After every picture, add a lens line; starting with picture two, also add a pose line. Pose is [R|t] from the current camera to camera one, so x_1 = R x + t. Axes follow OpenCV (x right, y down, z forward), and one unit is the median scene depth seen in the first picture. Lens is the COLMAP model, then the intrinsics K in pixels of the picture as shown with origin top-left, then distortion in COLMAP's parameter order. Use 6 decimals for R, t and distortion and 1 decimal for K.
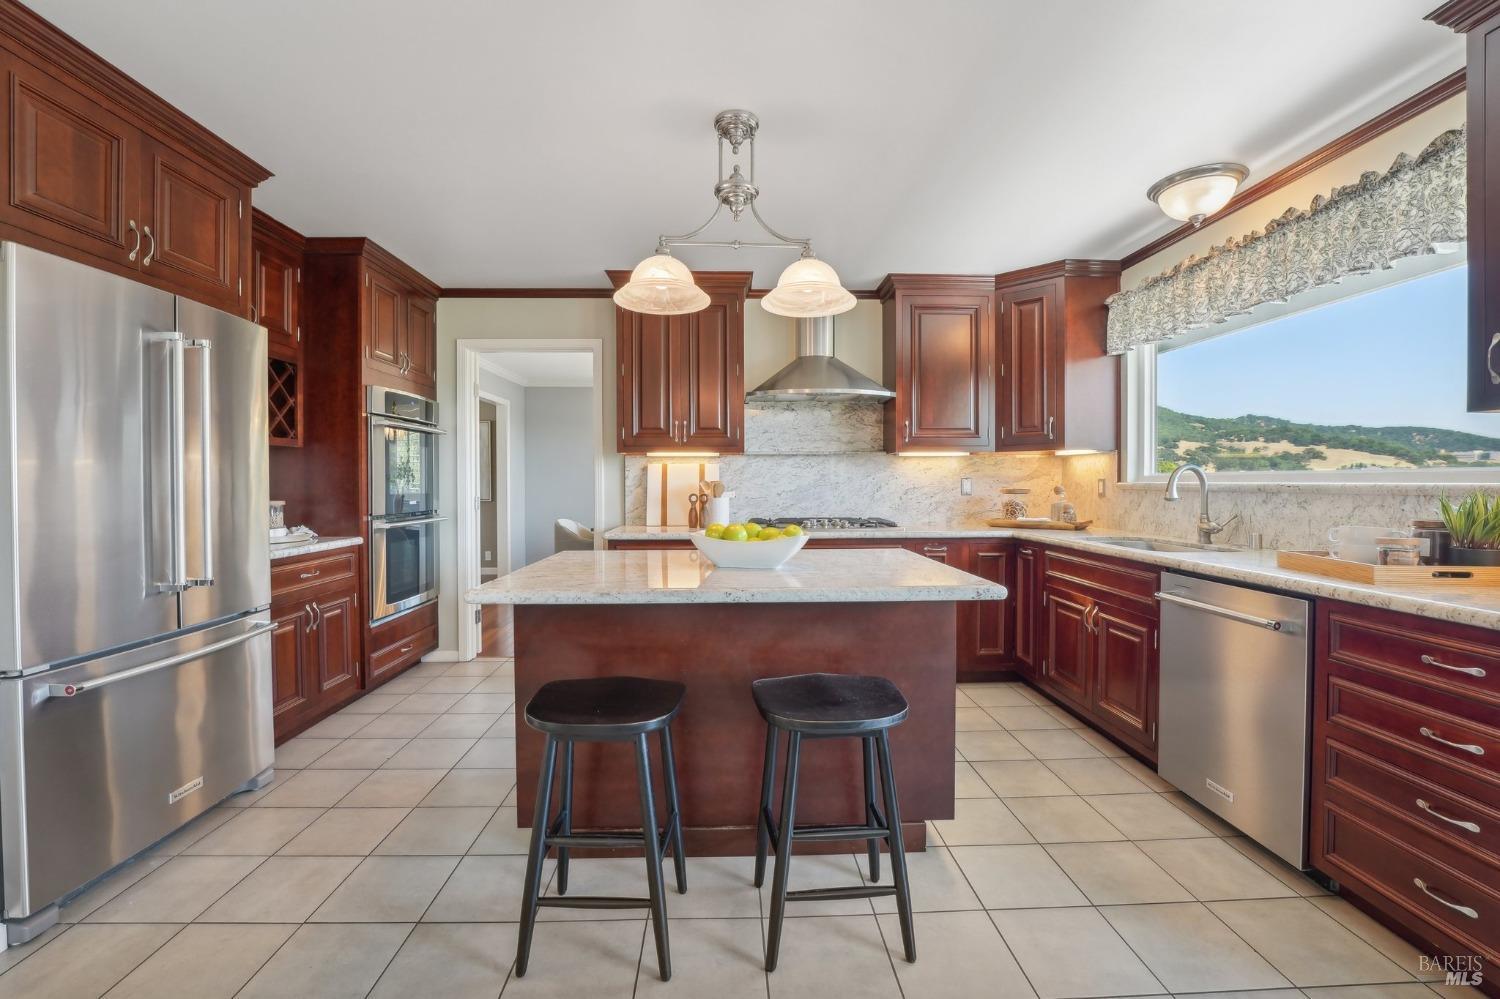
lens RADIAL K [[619.5, 0, 749.3], [0, 619.5, 489.0], [0, 0, 1]] dist [-0.026476, 0.000428]
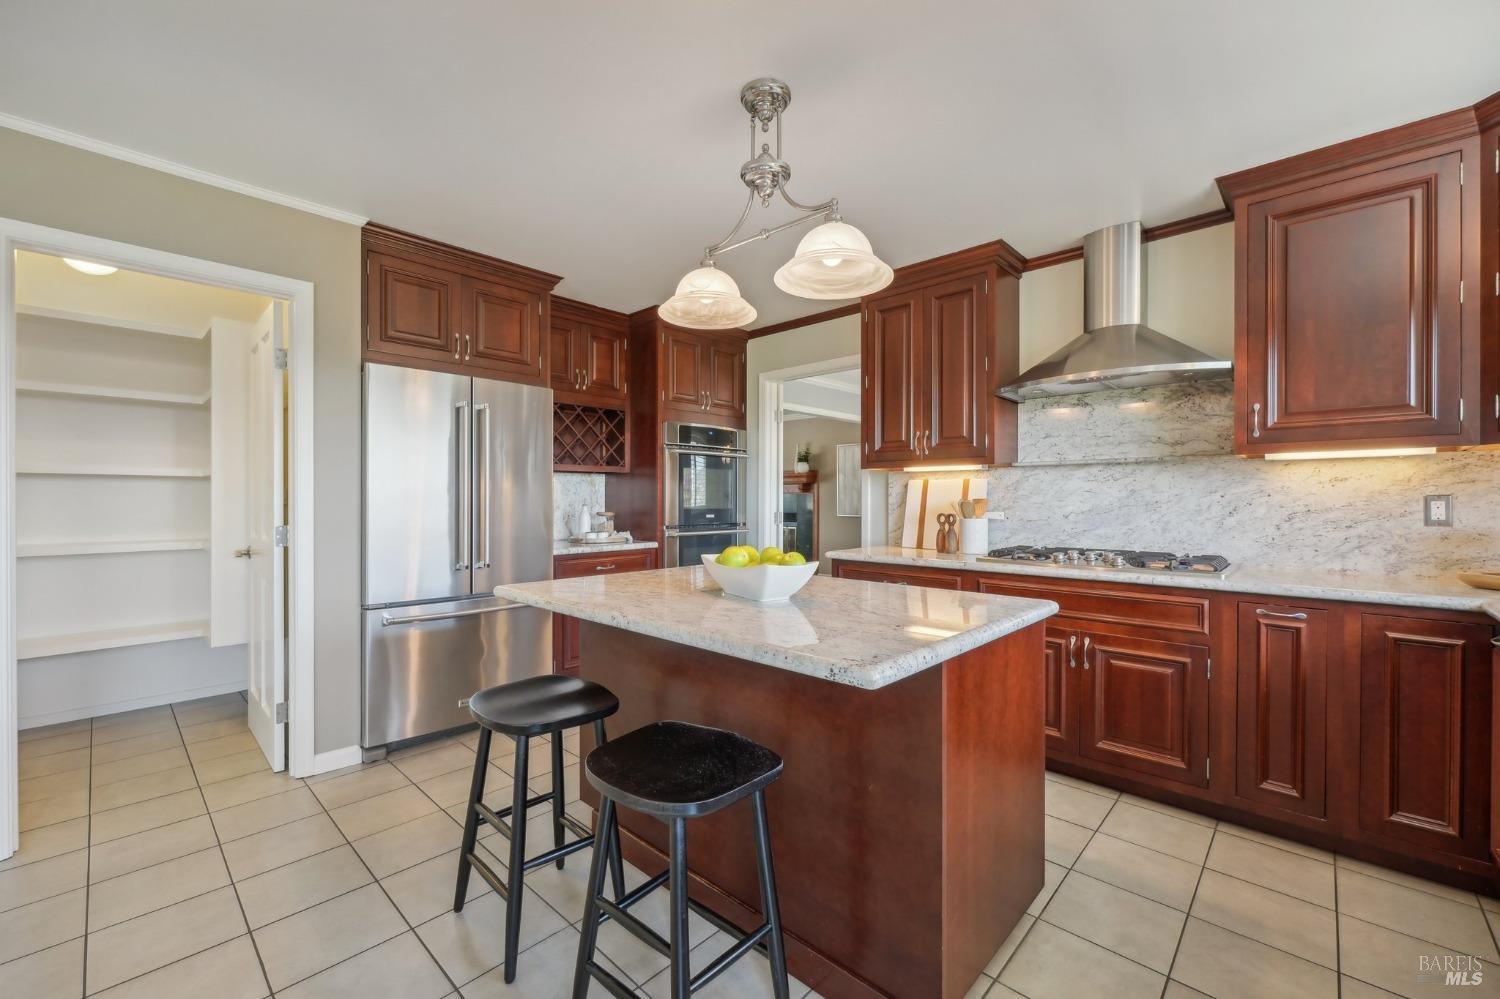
lens RADIAL K [[610.5, 0, 750.0], [0, 610.5, 499.5], [0, 0, 1]] dist [-0.000870, 0.000495]
pose [[0.706105, 0.003543, -0.708099, 0.357724], [-0.011808, 0.999907, -0.006772, -0.003204], [0.708009, 0.013143, 0.706081, 0.222258]]
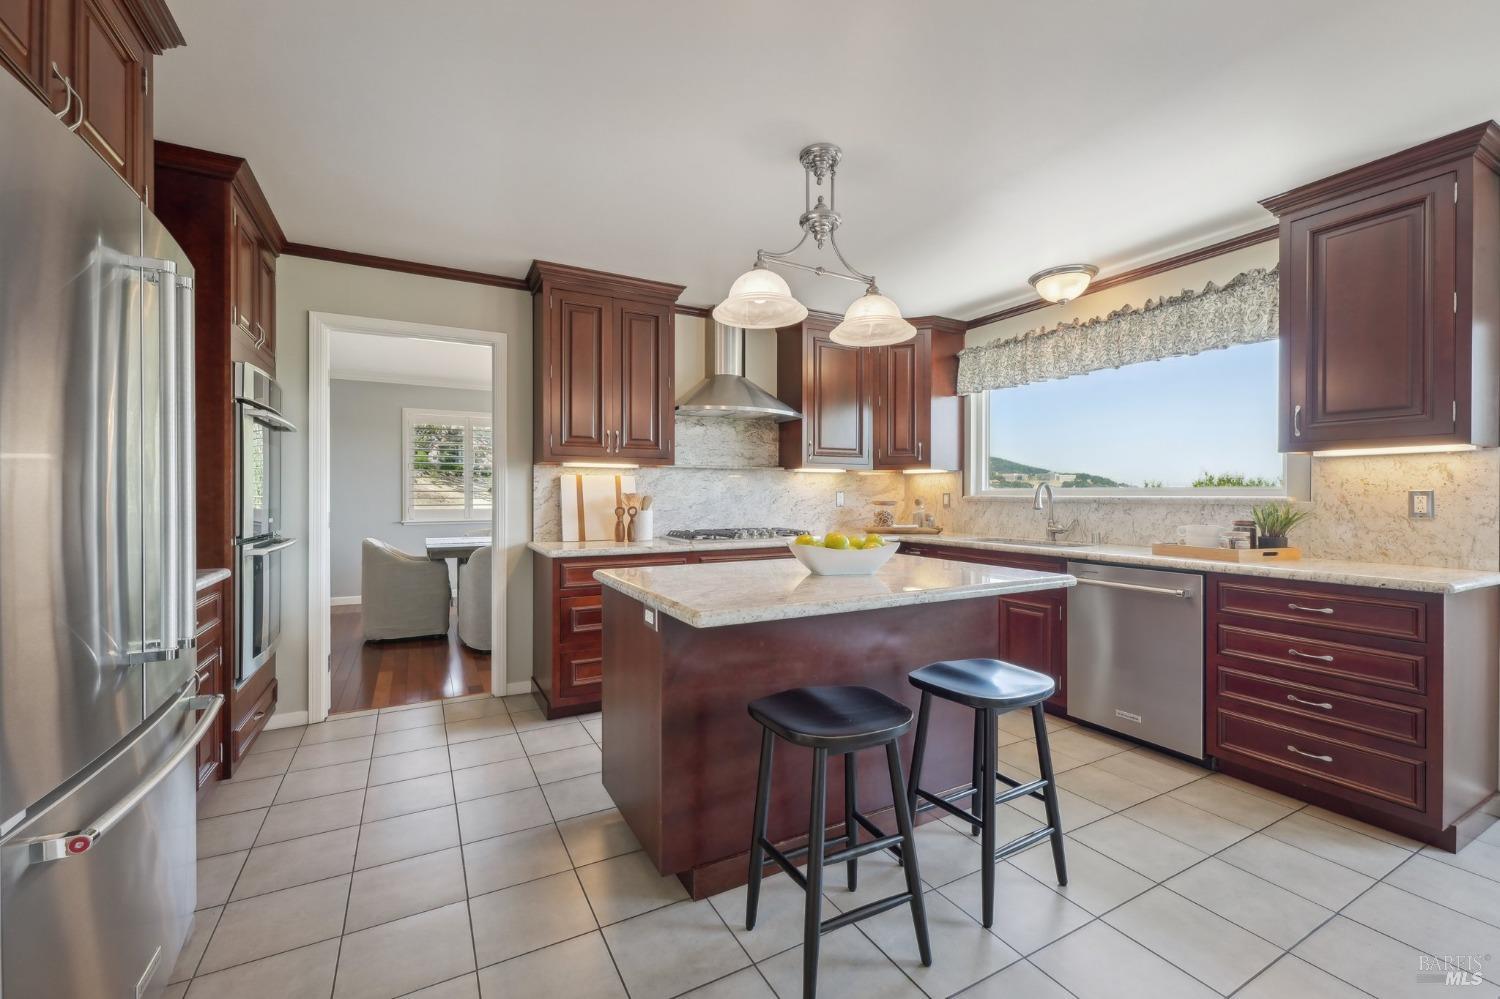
lens RADIAL K [[605.9, 0, 742.9], [0, 605.9, 492.8], [0, 0, 1]] dist [-0.002819, -0.000421]
pose [[0.897943, 0.004462, 0.440088, -0.365151], [0.002185, 0.999891, -0.014595, 0.000297], [-0.440106, 0.014067, 0.897836, 0.076398]]
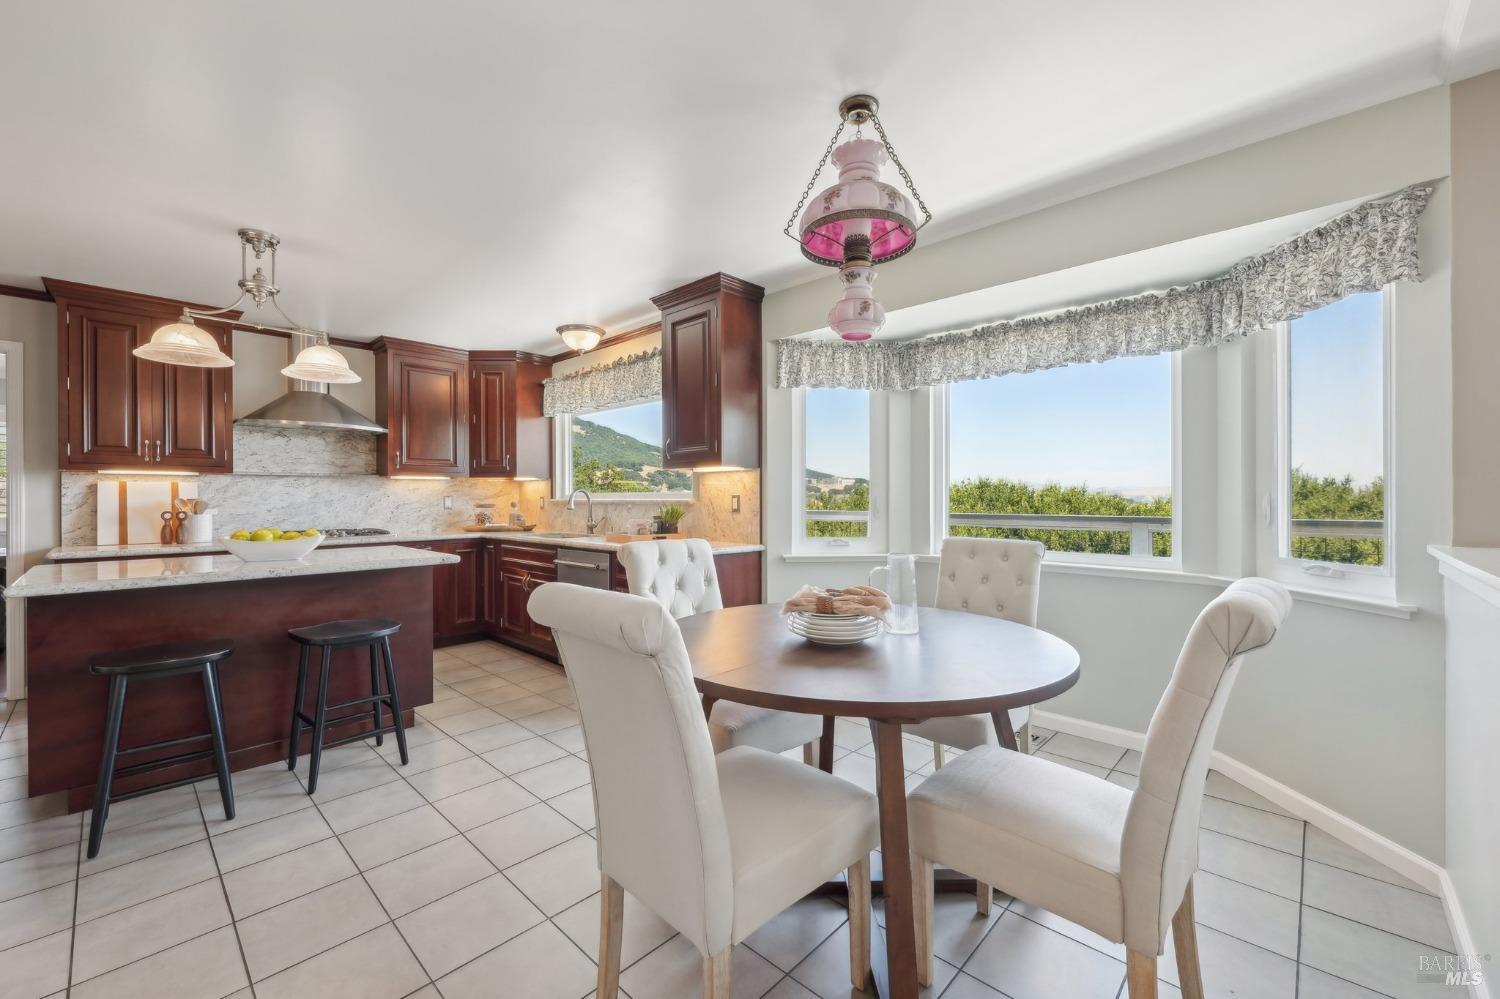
lens RADIAL K [[594.1, 0, 739.7], [0, 594.1, 497.9], [0, 0, 1]] dist [-0.002019, -0.000116]
pose [[0.714403, -0.001320, 0.699733, -0.109387], [0.010803, 0.999900, -0.009144, 0.005041], [-0.699651, 0.014092, 0.714346, -0.411203]]
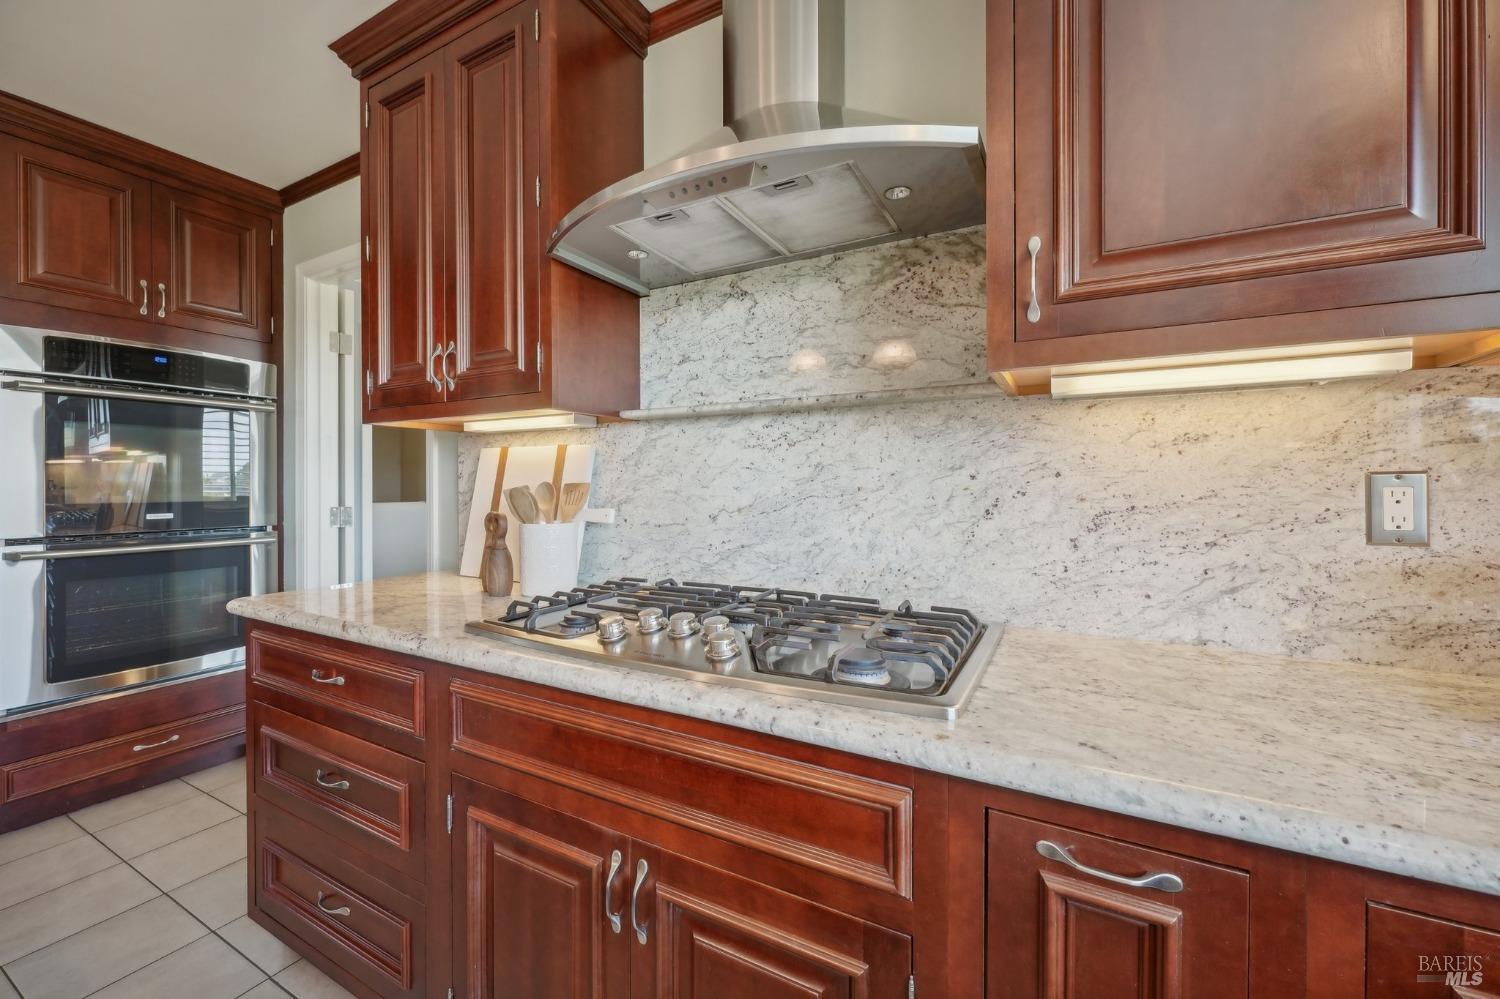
lens RADIAL K [[596.8, 0, 751.6], [0, 596.8, 483.0], [0, 0, 1]] dist [-0.002883, -0.000218]
pose [[0.860175, 0.001312, -0.509998, 0.301931], [-0.007525, 0.999920, -0.010119, -0.011045], [0.509944, 0.012542, 0.860116, 0.807203]]
